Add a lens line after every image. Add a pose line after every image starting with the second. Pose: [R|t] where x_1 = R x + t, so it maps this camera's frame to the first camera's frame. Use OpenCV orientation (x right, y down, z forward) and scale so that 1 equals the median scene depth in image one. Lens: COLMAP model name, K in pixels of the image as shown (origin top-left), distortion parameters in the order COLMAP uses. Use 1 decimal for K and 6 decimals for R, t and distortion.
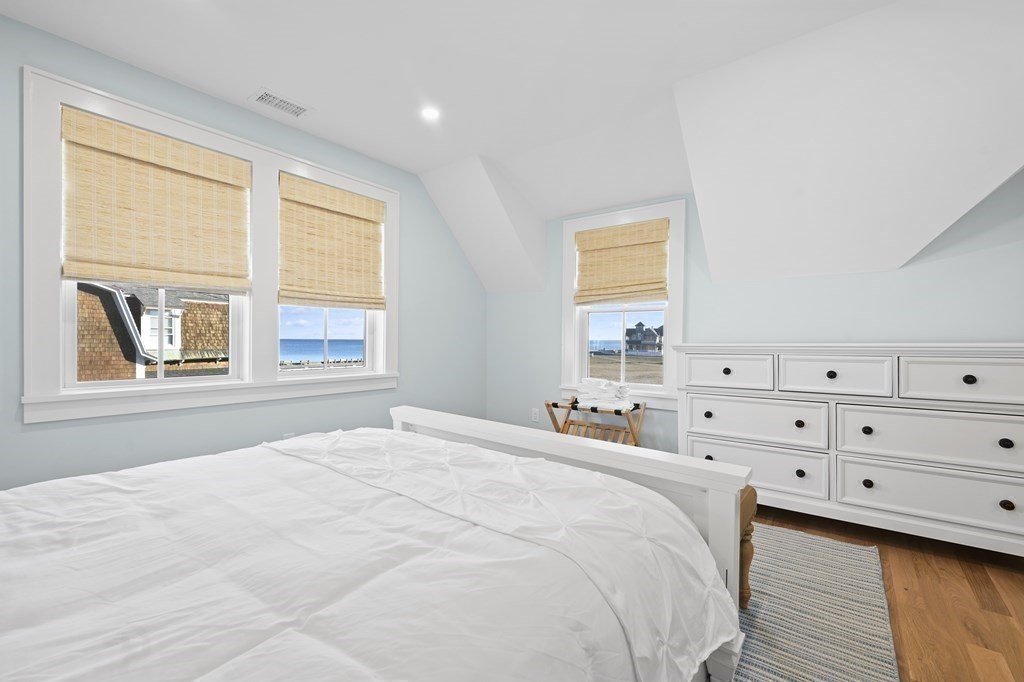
lens RADIAL K [[440.0, 0, 504.8], [0, 440.0, 341.0], [0, 0, 1]] dist [-0.002647, -0.000307]
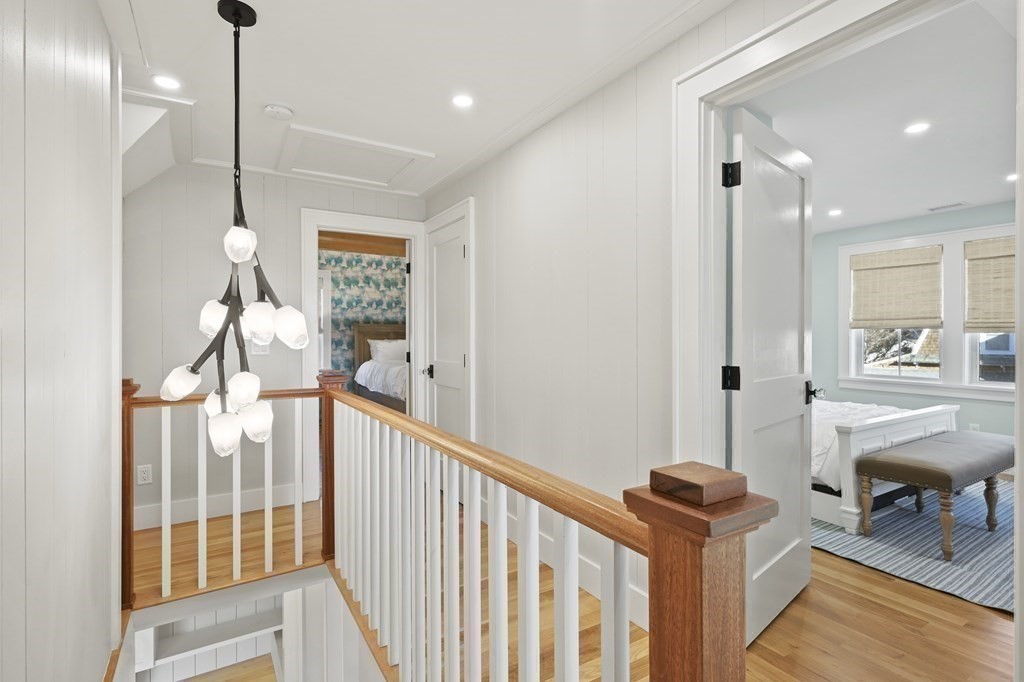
lens RADIAL K [[476.7, 0, 511.2], [0, 476.7, 339.2], [0, 0, 1]] dist [-0.001461, 0.000885]
pose [[-0.348731, 0.003049, -0.937218, 1.482357], [0.008069, 0.999967, 0.000251, -0.073436], [0.937188, -0.007475, -0.348745, 0.128210]]
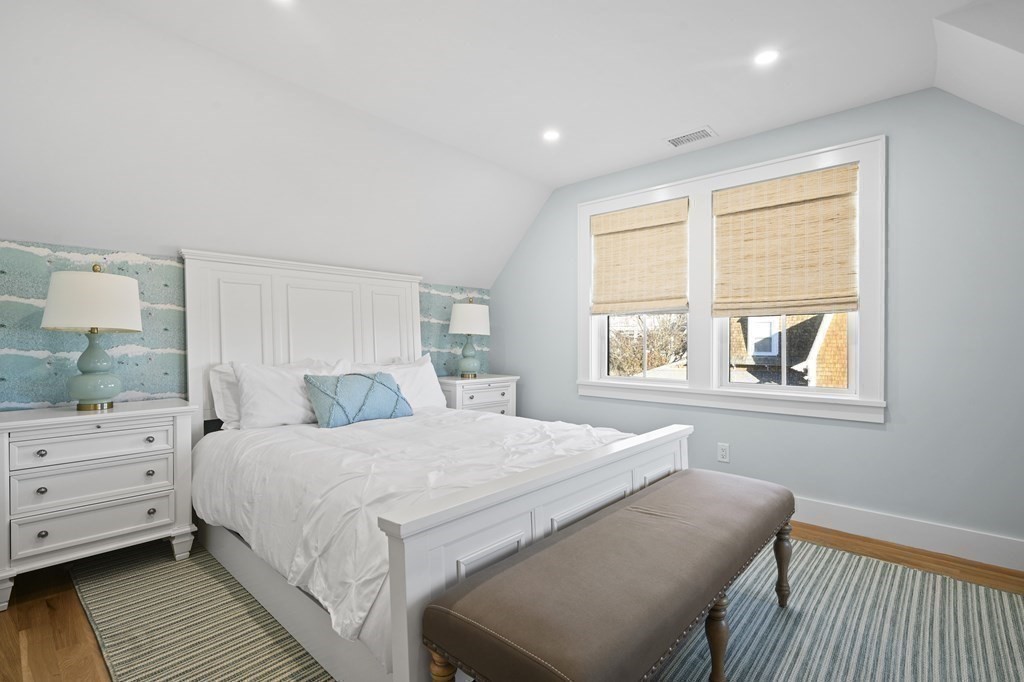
lens RADIAL K [[476.7, 0, 489.1], [0, 476.7, 343.8], [0, 0, 1]] dist [-0.001461, 0.000885]
pose [[-0.087081, 0.003027, -0.996197, 0.666623], [0.006645, 0.999975, 0.002458, -0.025805], [0.996179, -0.006406, -0.087099, 0.549709]]
